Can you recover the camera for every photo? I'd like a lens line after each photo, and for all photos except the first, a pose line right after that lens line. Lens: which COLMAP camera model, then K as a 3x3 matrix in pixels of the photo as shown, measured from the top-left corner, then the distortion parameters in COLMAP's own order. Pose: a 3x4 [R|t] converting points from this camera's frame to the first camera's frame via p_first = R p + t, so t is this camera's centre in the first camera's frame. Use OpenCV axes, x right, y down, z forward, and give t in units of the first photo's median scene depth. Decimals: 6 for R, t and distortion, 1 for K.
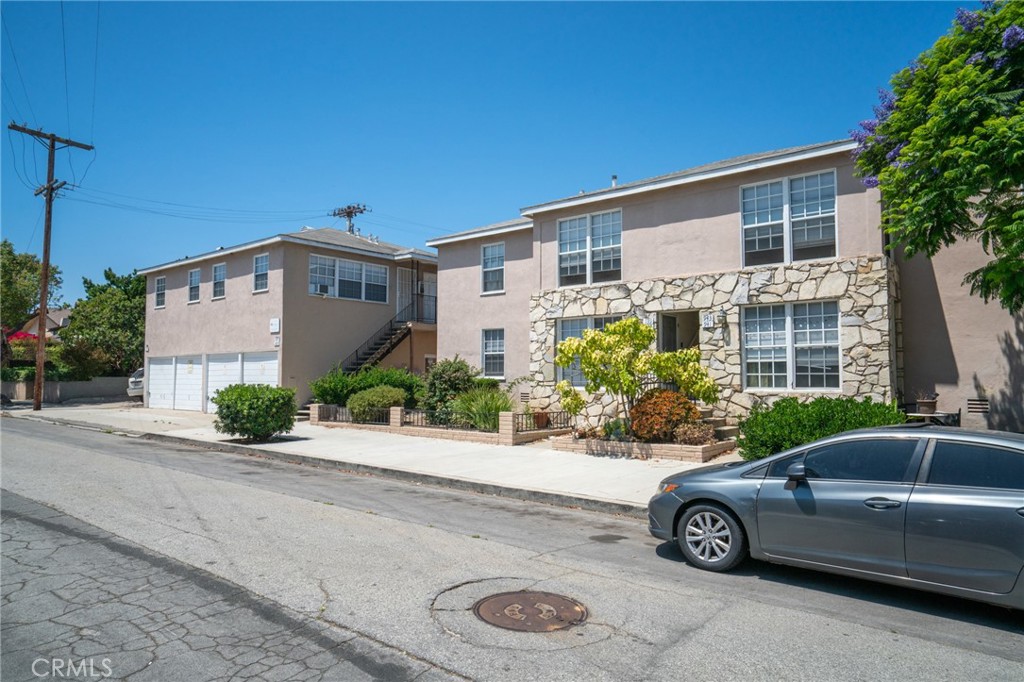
lens RADIAL K [[651.9, 0, 509.5], [0, 651.9, 335.4], [0, 0, 1]] dist [-0.015188, 0.006554]
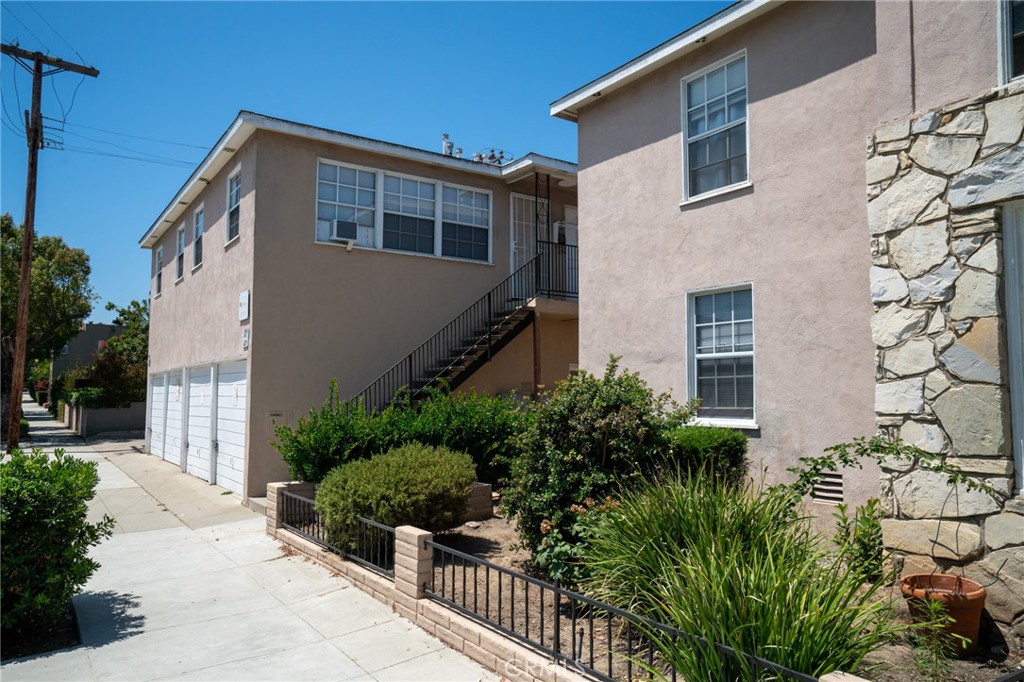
lens RADIAL K [[697.5, 0, 505.0], [0, 697.5, 345.4], [0, 0, 1]] dist [-0.004036, -0.000449]
pose [[0.959603, -0.018047, -0.280780, -0.029717], [0.016435, 0.999832, -0.008097, 0.021778], [0.280879, 0.003155, 0.959738, 0.561957]]
